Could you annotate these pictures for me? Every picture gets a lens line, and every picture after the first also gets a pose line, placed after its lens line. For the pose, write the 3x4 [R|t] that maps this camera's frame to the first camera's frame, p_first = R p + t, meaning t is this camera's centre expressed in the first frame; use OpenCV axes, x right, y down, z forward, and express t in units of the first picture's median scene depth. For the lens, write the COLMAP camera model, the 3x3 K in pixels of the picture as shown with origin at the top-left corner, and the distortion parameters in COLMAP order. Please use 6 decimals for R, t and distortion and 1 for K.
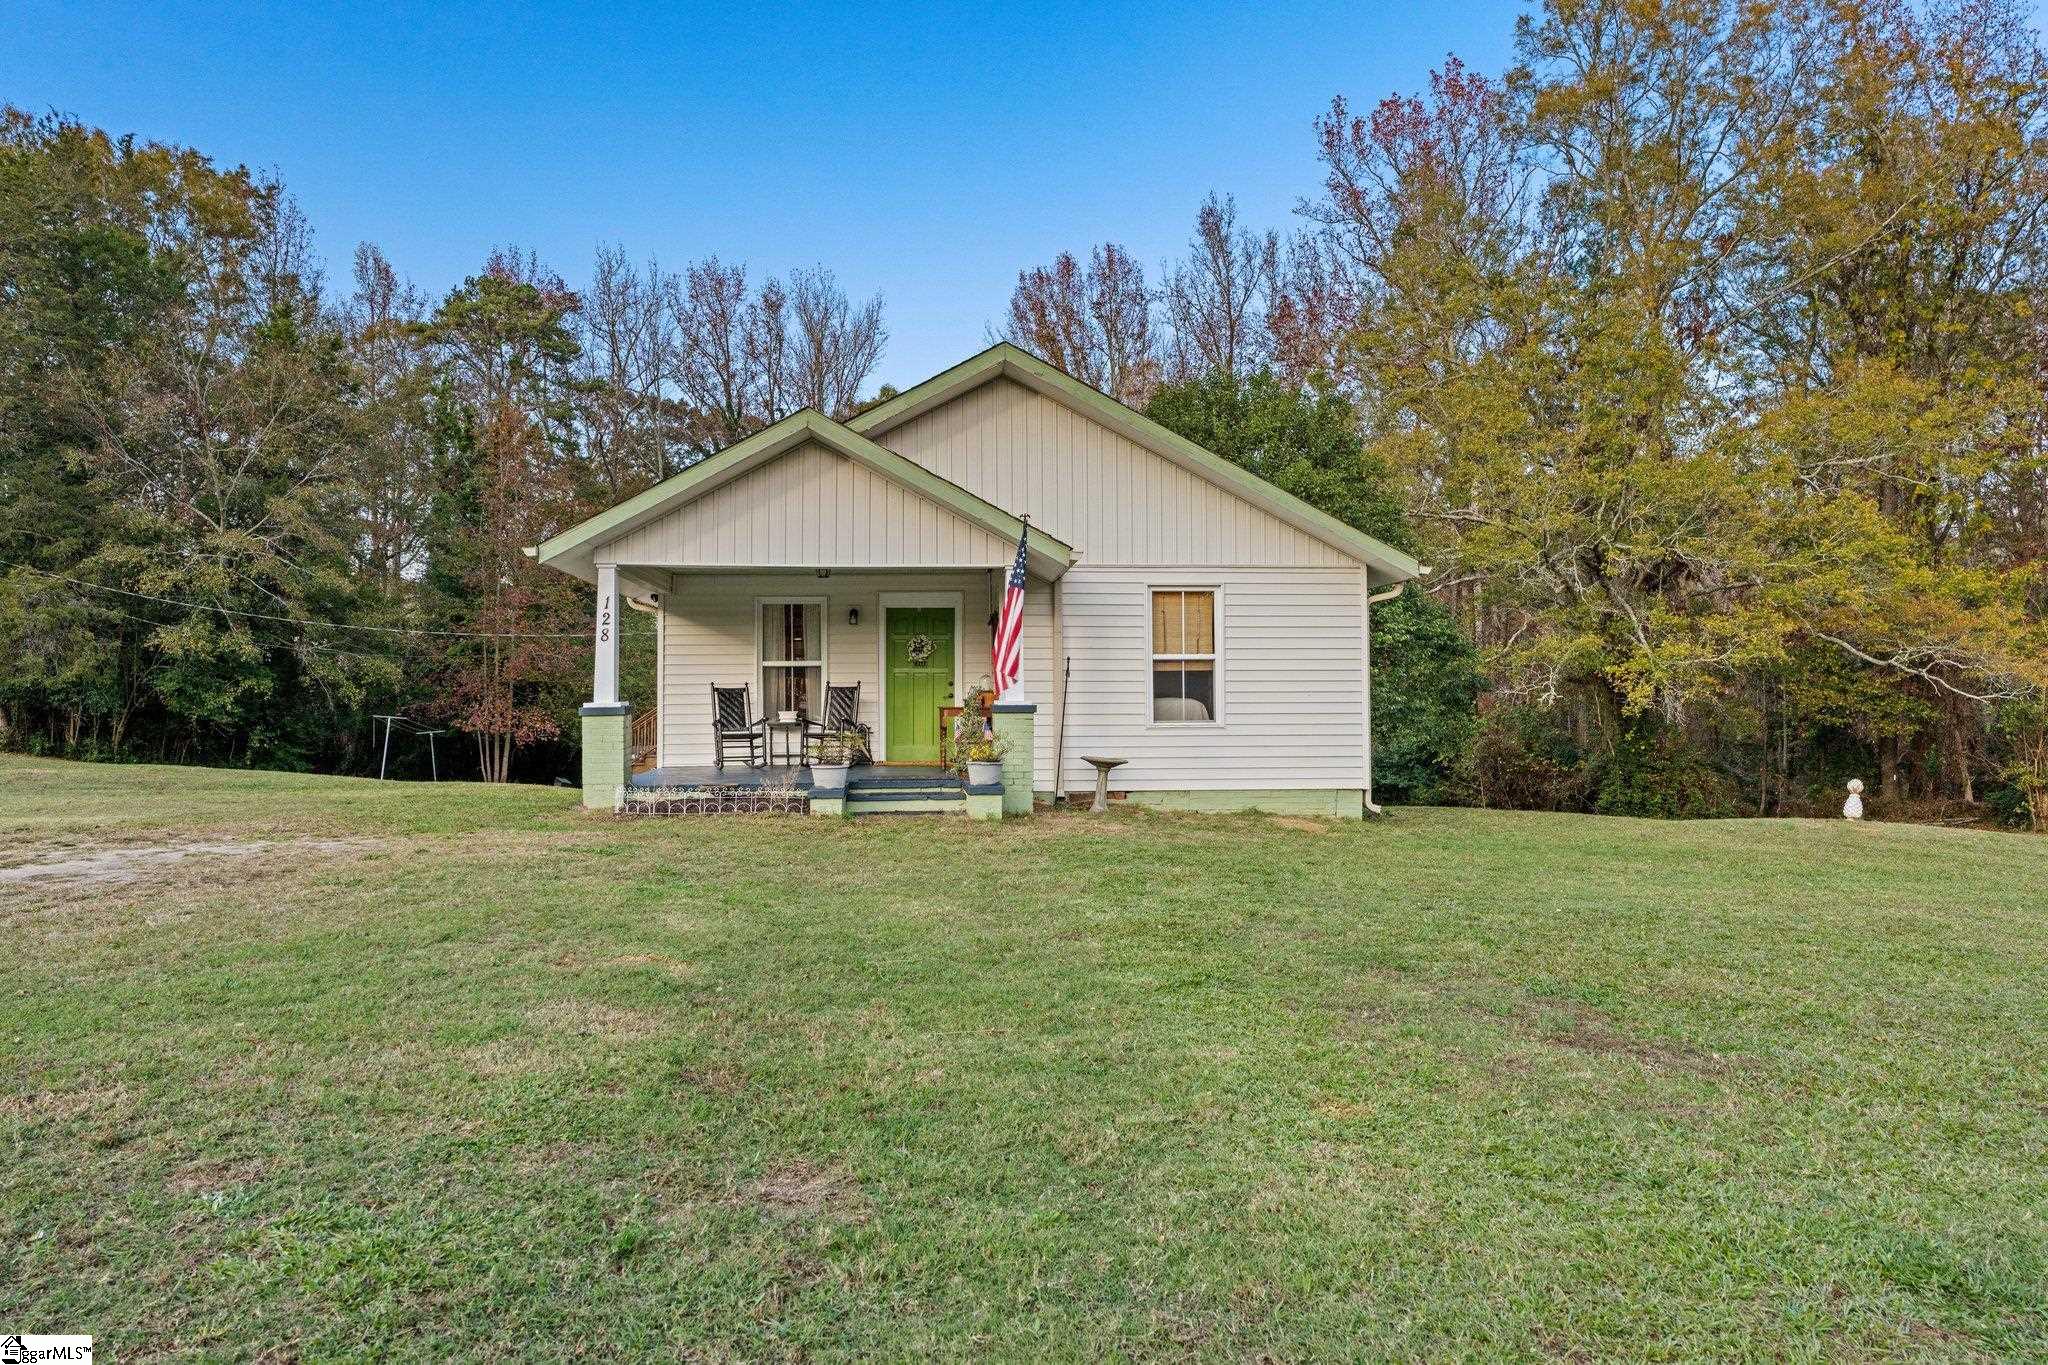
lens RADIAL K [[1209.1, 0, 1031.4], [0, 1209.1, 685.0], [0, 0, 1]] dist [0.001123, 0.001646]
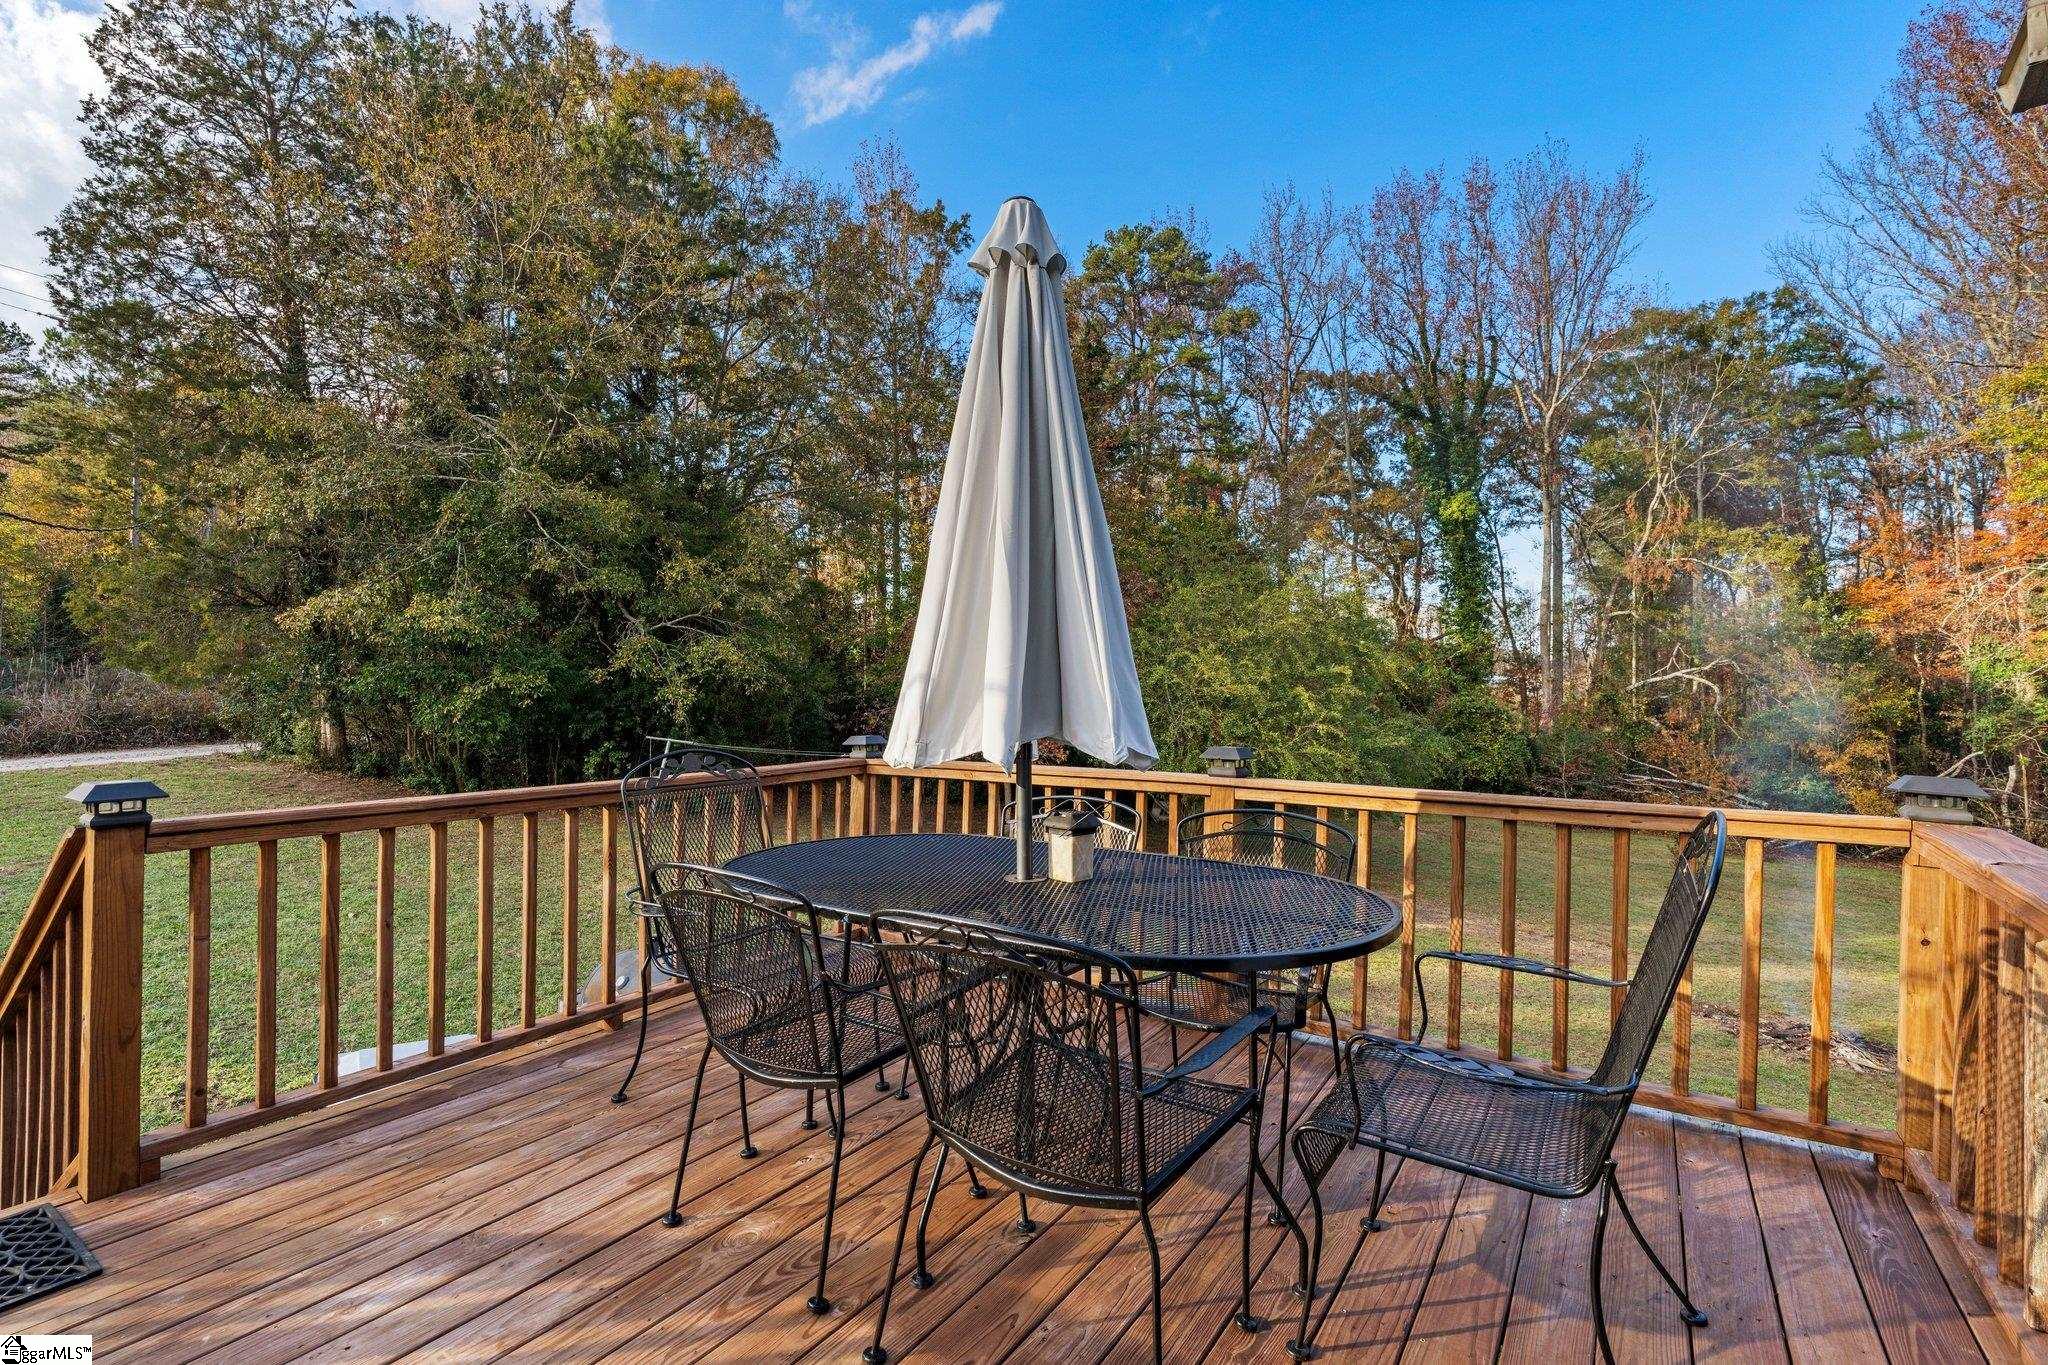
lens RADIAL K [[903.2, 0, 1023.8], [0, 903.2, 685.1], [0, 0, 1]] dist [-0.001155, -0.000339]
pose [[0.764901, -0.001613, -0.644146, -0.288344], [0.005749, 0.999974, 0.004324, 0.002072], [0.644122, -0.007010, 0.764890, 1.640836]]
